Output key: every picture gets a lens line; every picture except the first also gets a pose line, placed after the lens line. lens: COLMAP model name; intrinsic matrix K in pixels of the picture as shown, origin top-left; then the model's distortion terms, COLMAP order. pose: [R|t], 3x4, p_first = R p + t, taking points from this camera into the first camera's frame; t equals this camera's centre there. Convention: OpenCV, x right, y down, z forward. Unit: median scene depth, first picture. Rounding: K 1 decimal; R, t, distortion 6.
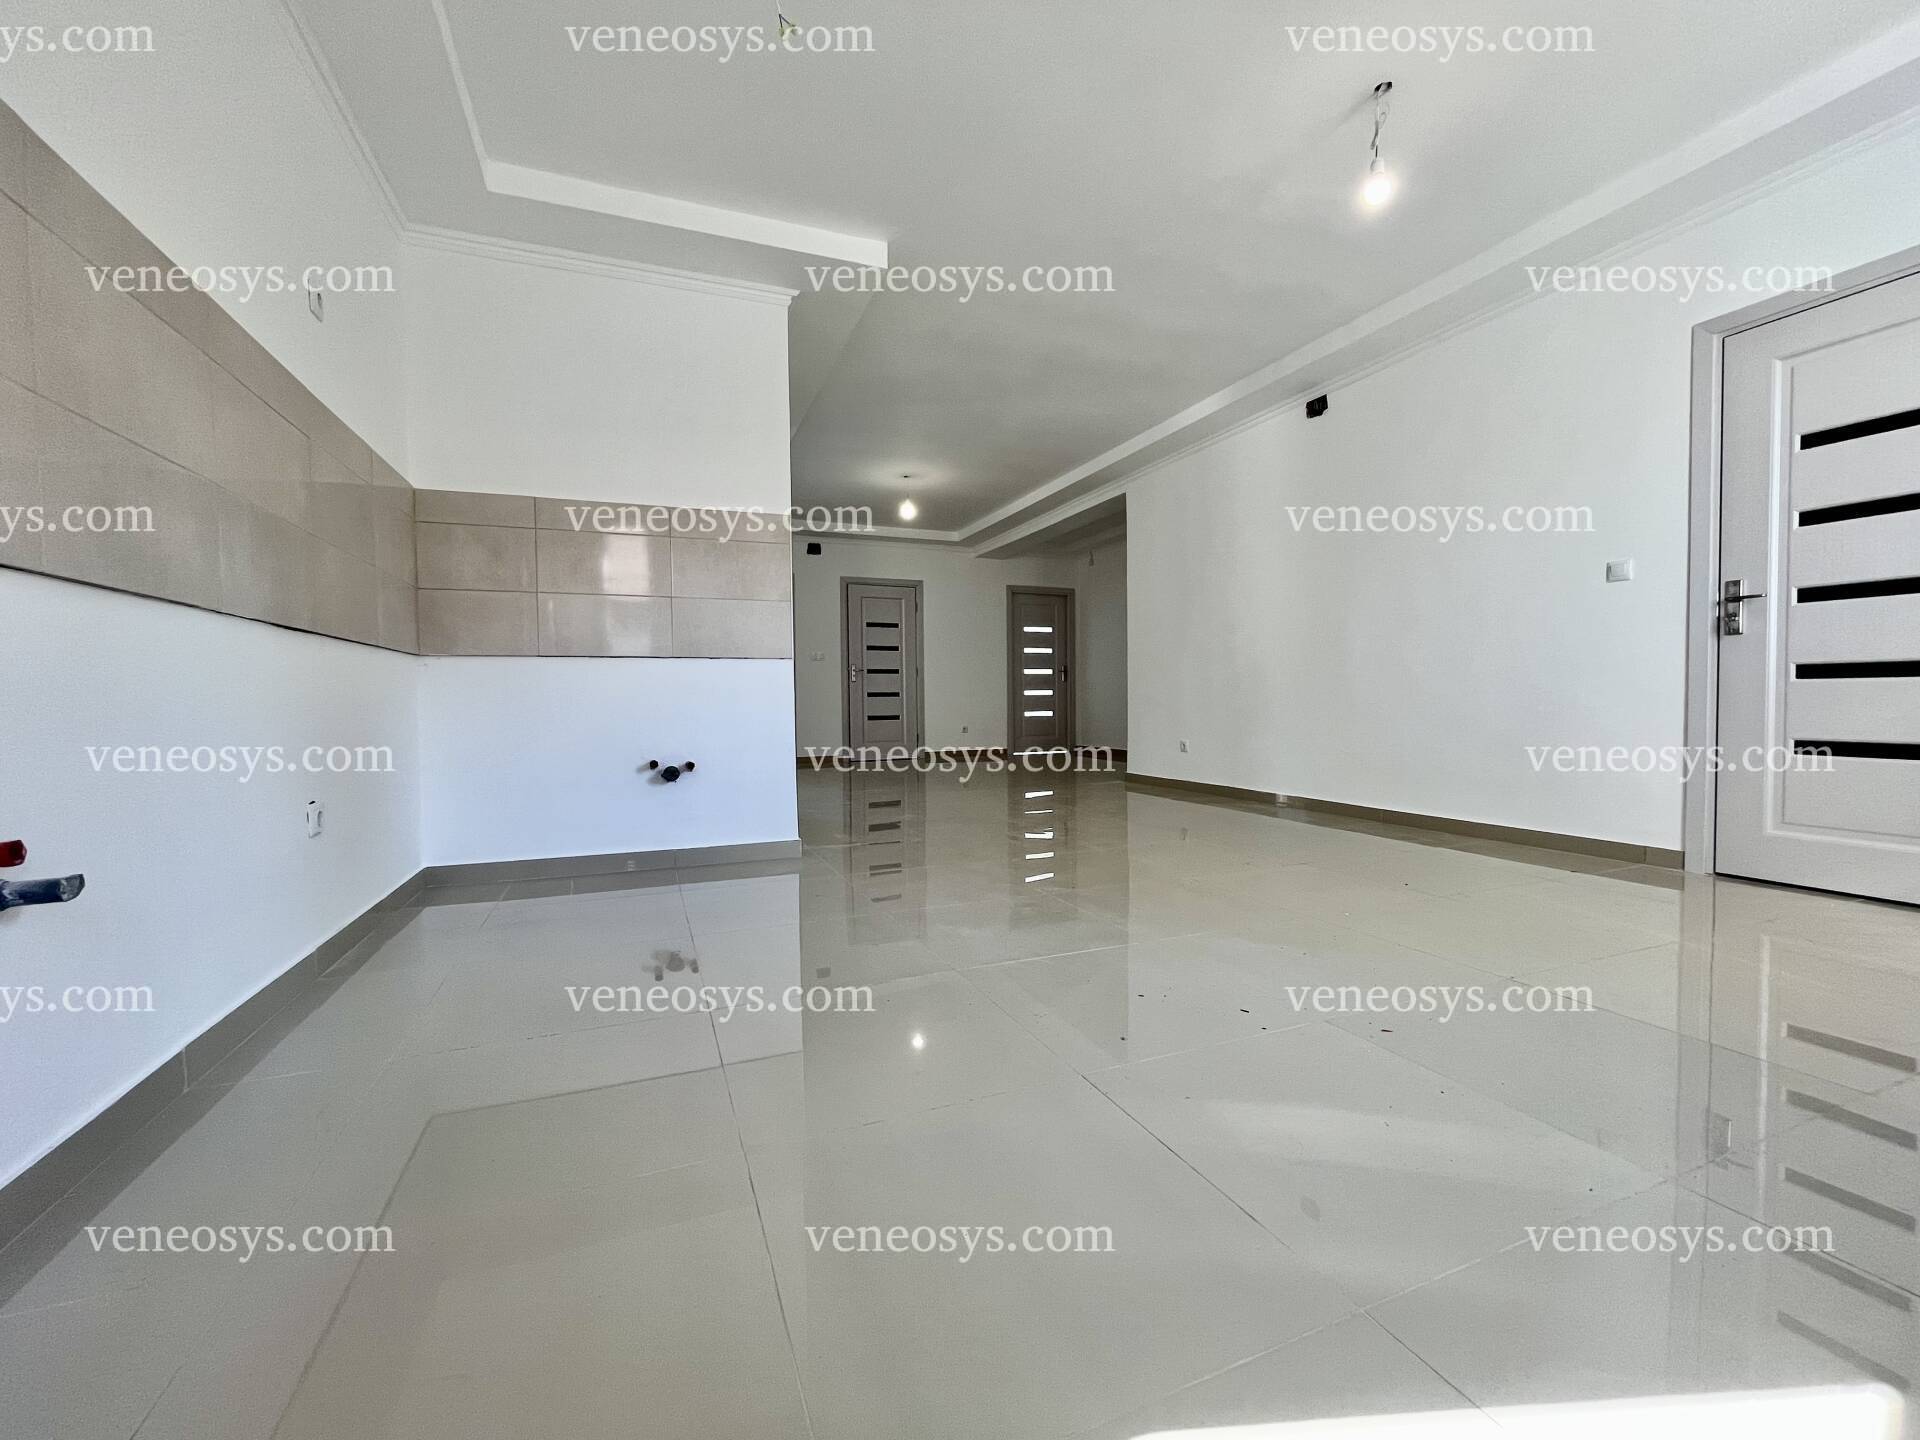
lens RADIAL K [[778.1, 0, 951.5], [0, 778.1, 715.1], [0, 0, 1]] dist [-0.007859, 0.001785]
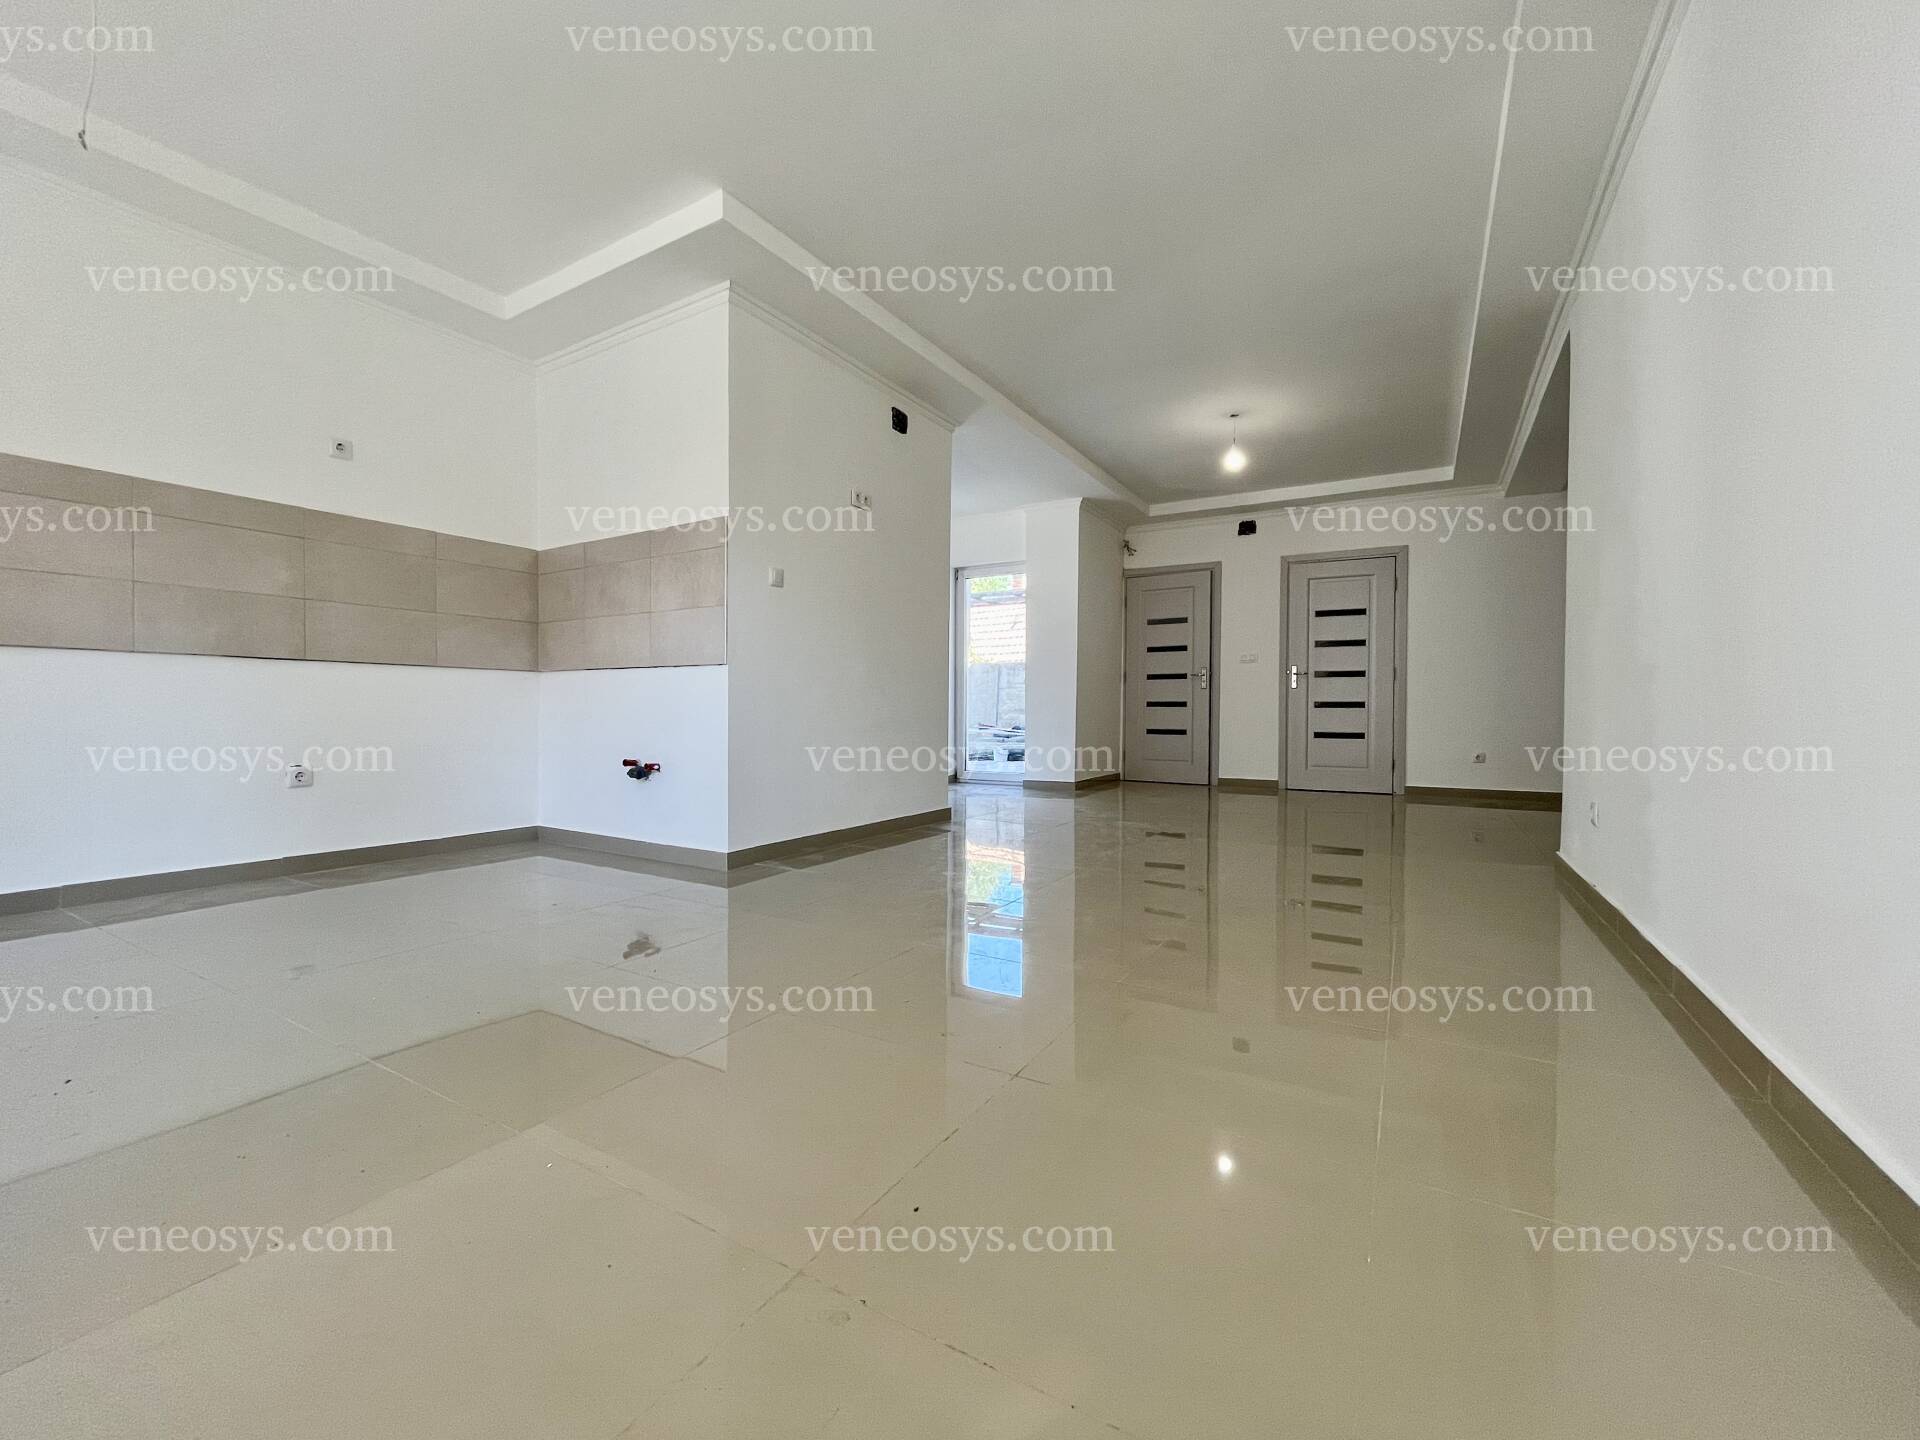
lens RADIAL K [[778.1, 0, 956.5], [0, 778.1, 727.4], [0, 0, 1]] dist [-0.007859, 0.001785]
pose [[0.608429, 0.029090, -0.793075, 0.384340], [-0.027332, 0.999503, 0.015694, -0.008258], [0.793138, 0.012128, 0.608921, 0.330326]]
